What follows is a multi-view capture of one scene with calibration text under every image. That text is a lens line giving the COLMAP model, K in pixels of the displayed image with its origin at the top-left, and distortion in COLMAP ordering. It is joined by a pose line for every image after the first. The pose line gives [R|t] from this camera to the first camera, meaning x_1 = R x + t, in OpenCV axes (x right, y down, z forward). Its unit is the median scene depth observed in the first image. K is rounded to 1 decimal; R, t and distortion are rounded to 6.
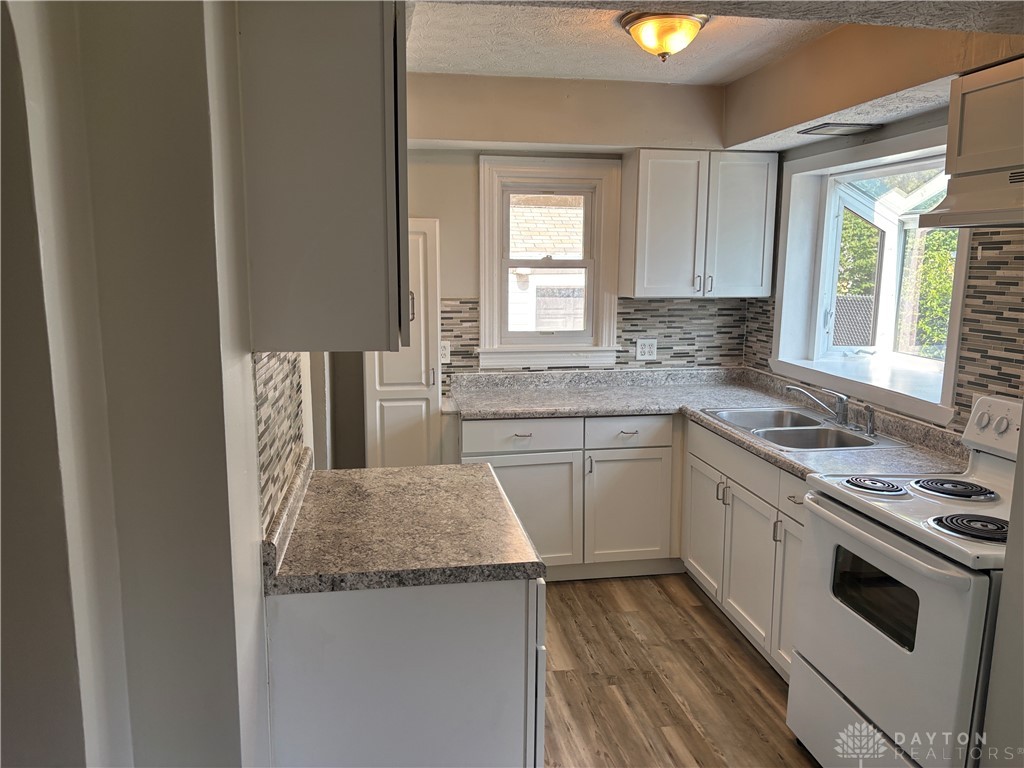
lens RADIAL K [[764.6, 0, 507.4], [0, 764.6, 386.5], [0, 0, 1]] dist [0.033721, -0.036293]
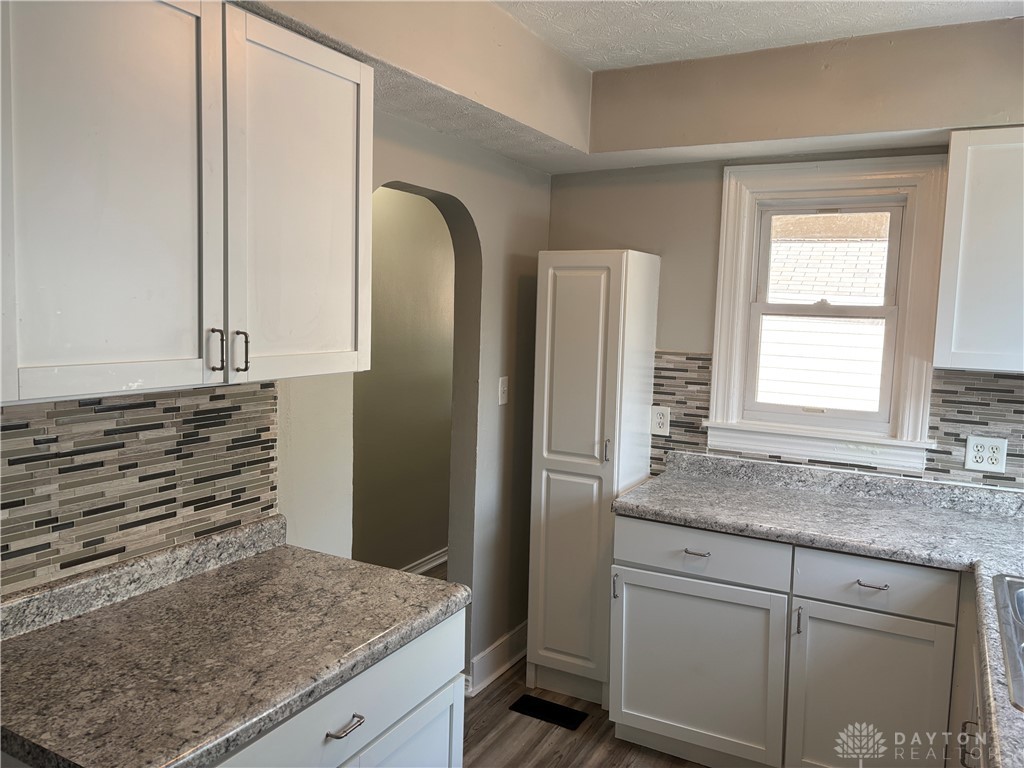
lens RADIAL K [[764.6, 0, 506.1], [0, 764.6, 373.9], [0, 0, 1]] dist [0.033721, -0.036293]
pose [[0.784560, 0.074818, -0.615523, 0.275614], [-0.122220, 0.991878, -0.035220, -0.046717], [0.607888, 0.102861, 0.787332, 0.297494]]
